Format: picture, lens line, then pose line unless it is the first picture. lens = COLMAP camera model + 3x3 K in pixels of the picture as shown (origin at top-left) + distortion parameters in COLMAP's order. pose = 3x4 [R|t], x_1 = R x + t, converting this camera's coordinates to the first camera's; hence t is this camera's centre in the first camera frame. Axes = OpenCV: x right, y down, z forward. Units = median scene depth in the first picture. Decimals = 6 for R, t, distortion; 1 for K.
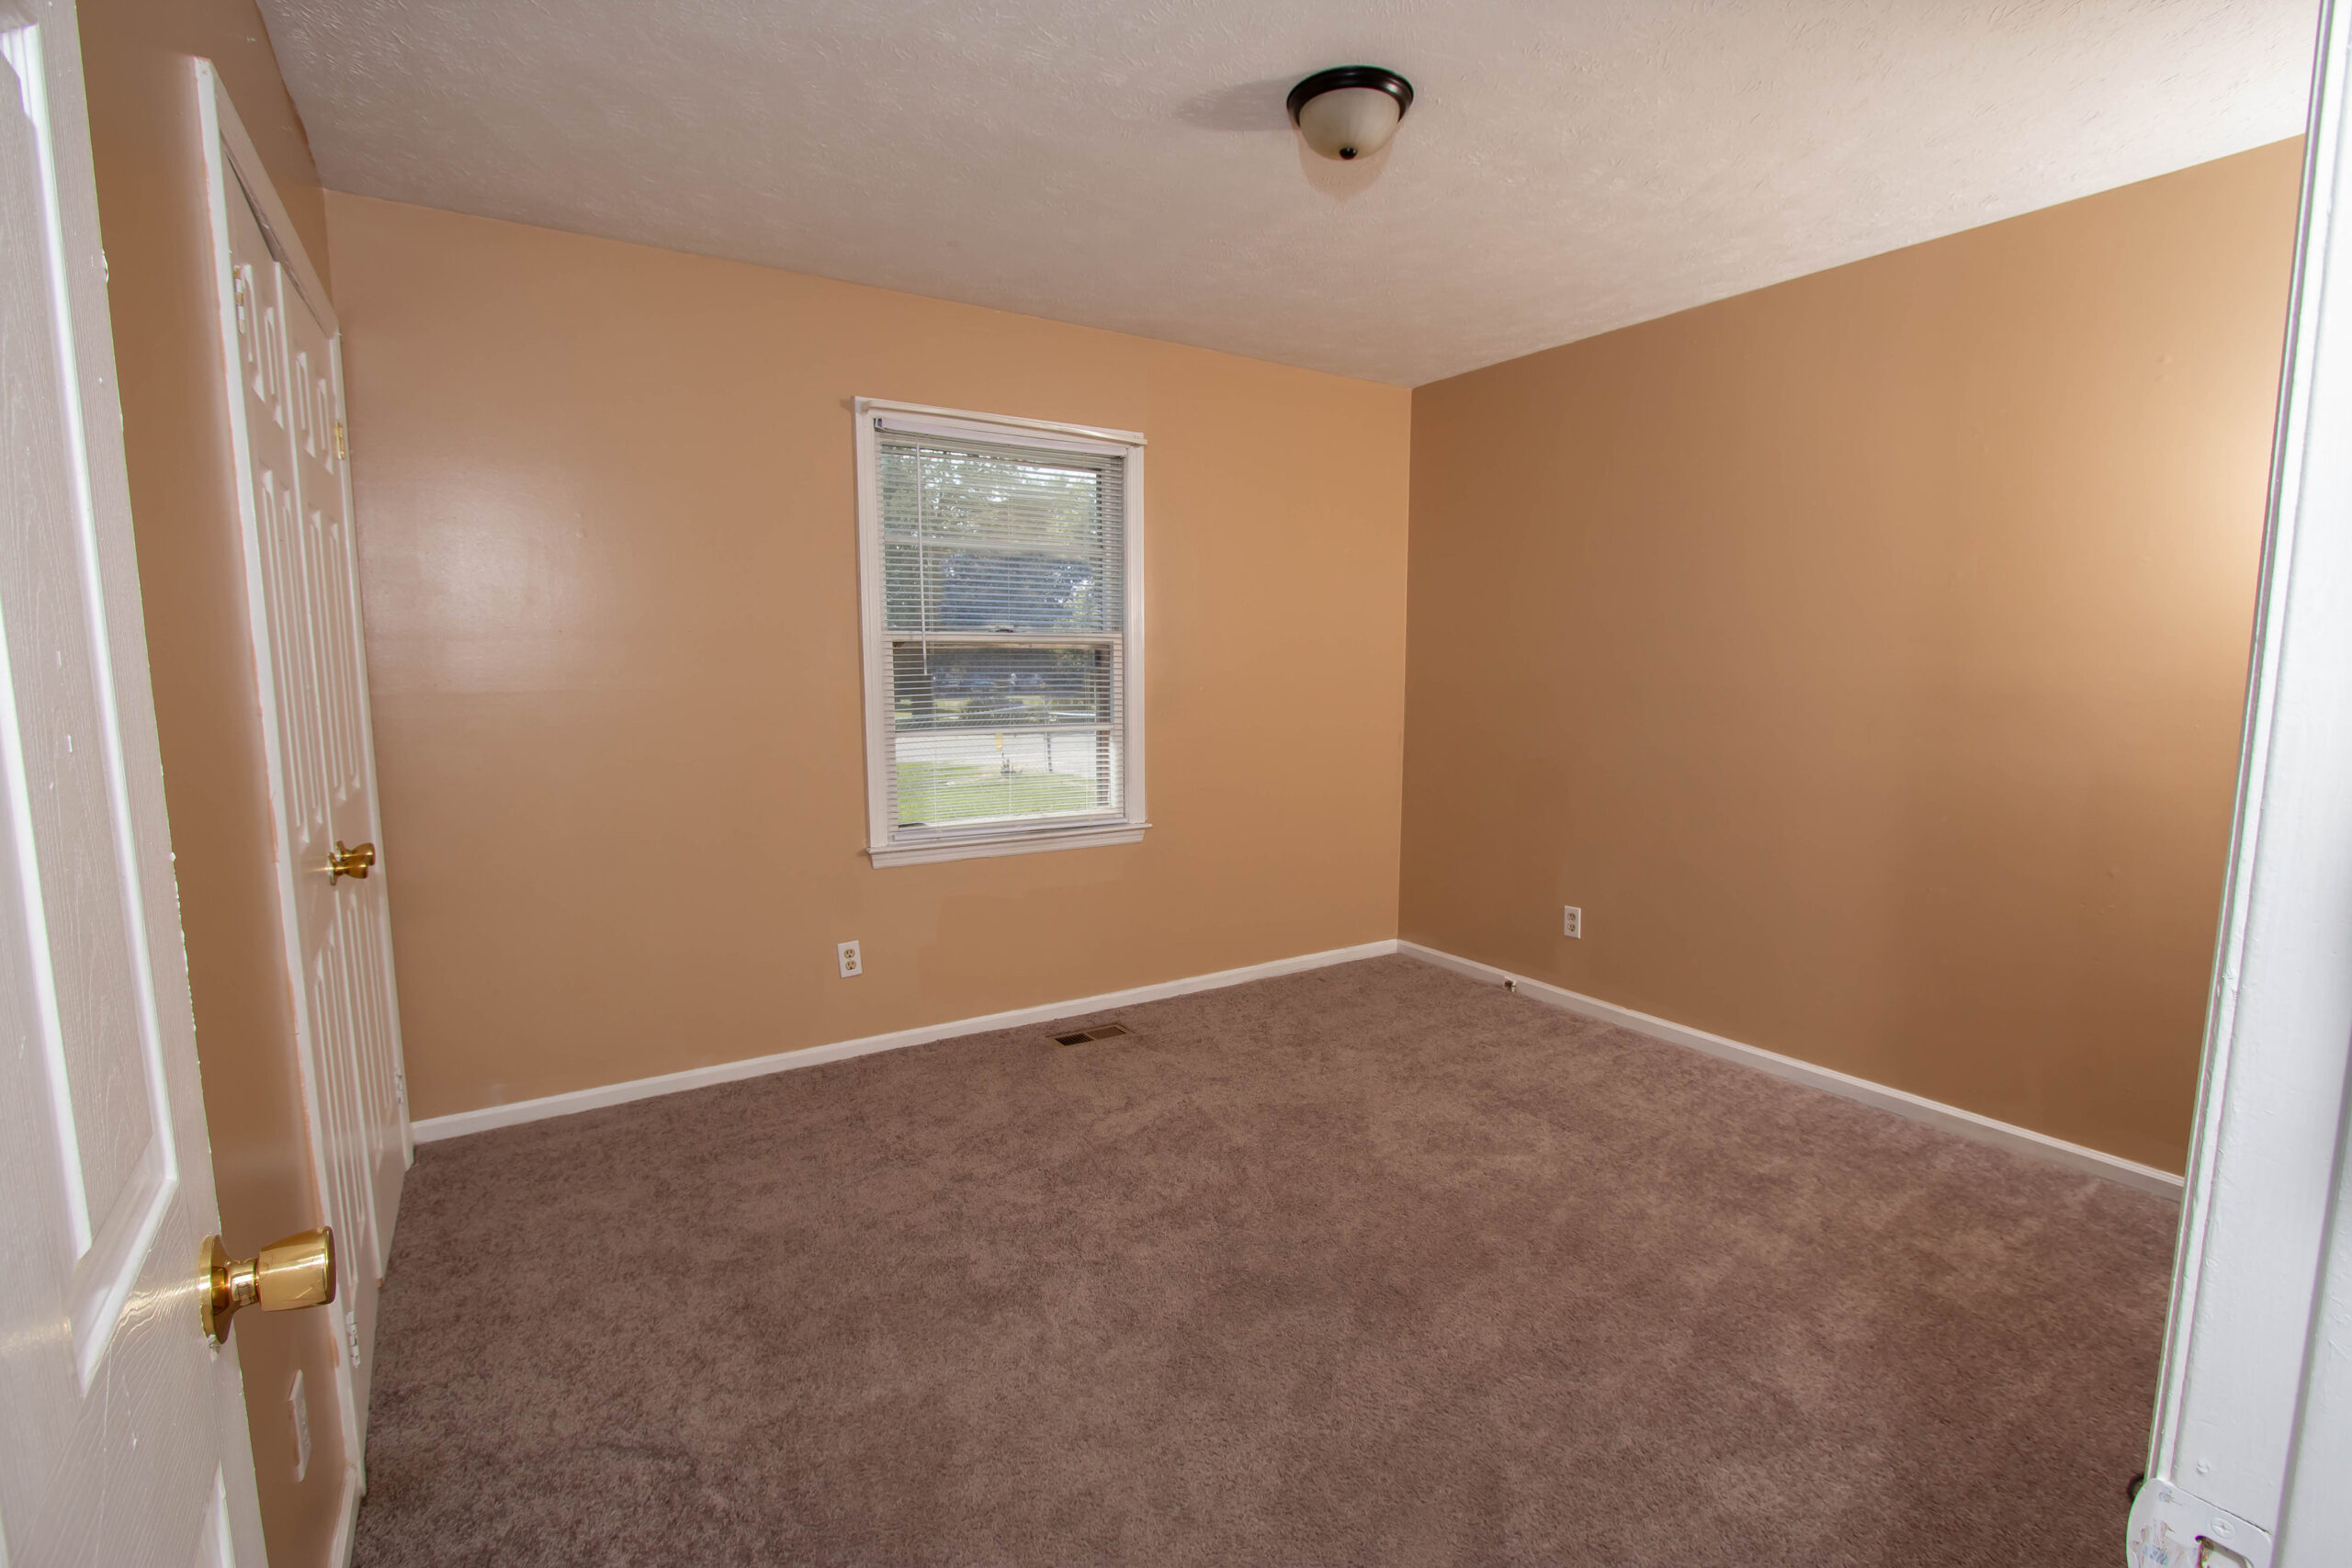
lens RADIAL K [[1089.2, 0, 1183.9], [0, 1089.2, 793.0], [0, 0, 1]] dist [-0.001030, -0.000116]
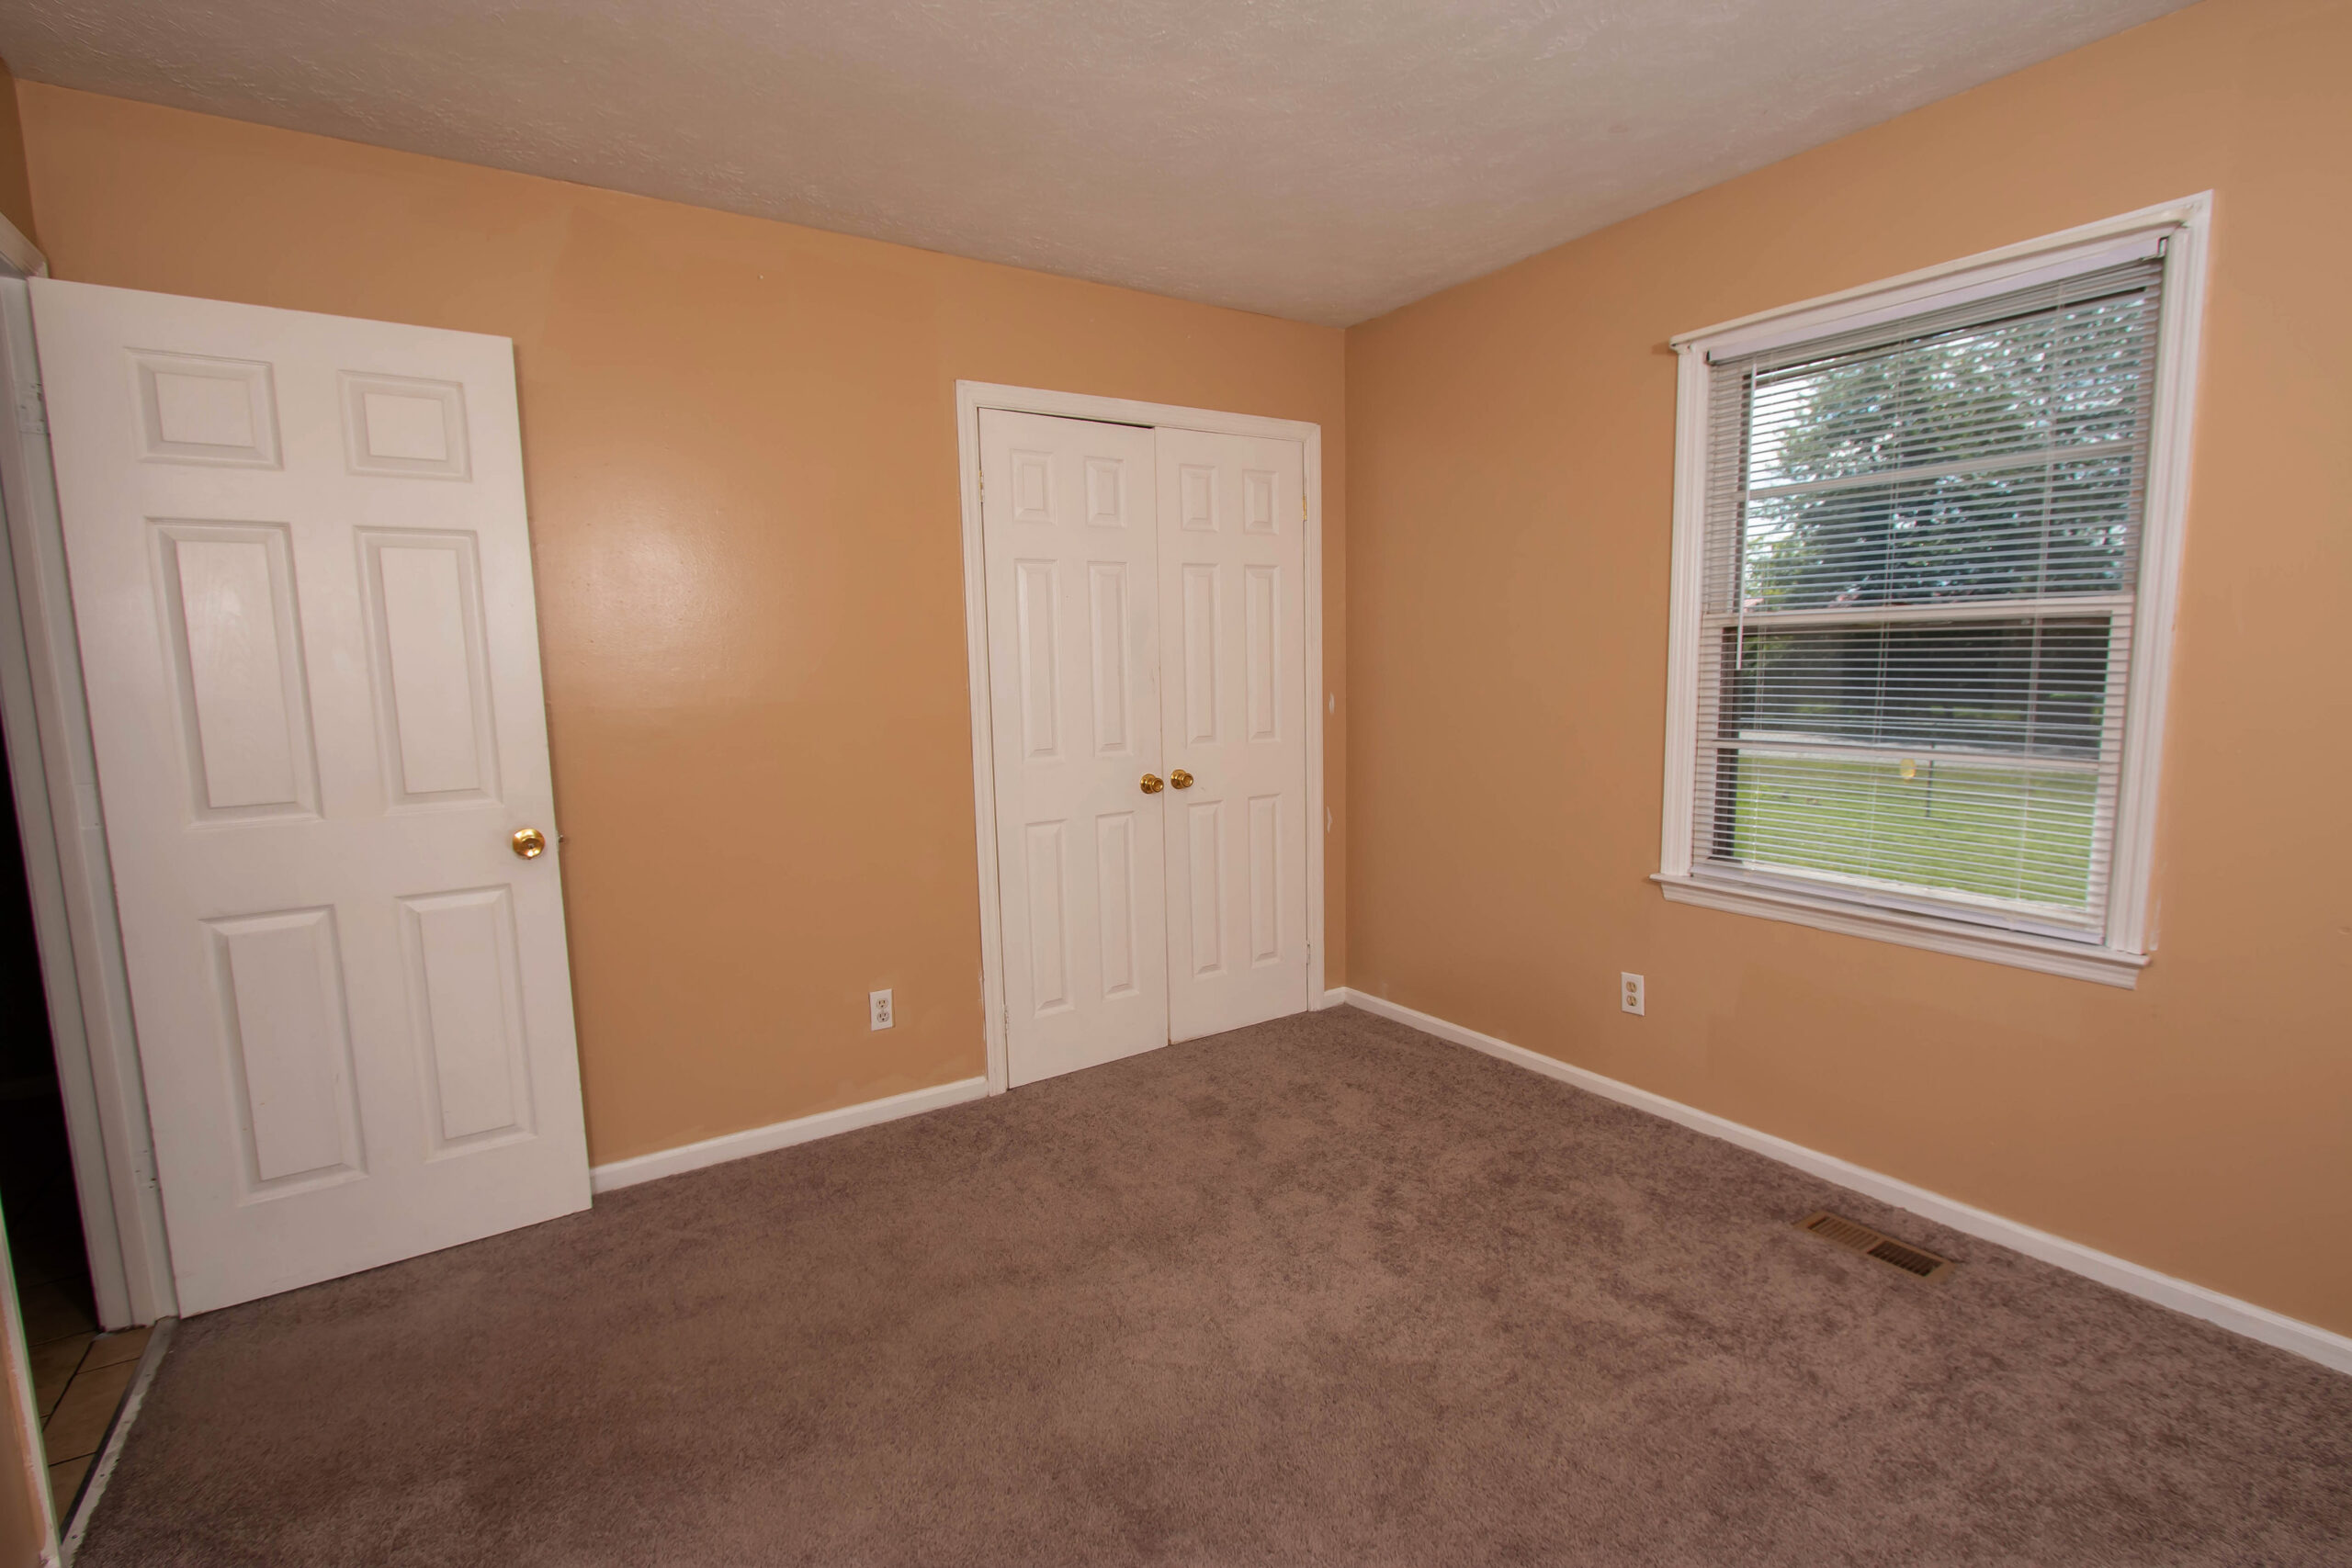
lens RADIAL K [[1089.2, 0, 1183.9], [0, 1089.2, 793.0], [0, 0, 1]] dist [-0.001030, -0.000116]
pose [[0.022925, 0.124779, -0.991920, 0.529955], [-0.102411, 0.987254, 0.121825, -0.075813], [0.994478, 0.098791, 0.035411, 0.591853]]
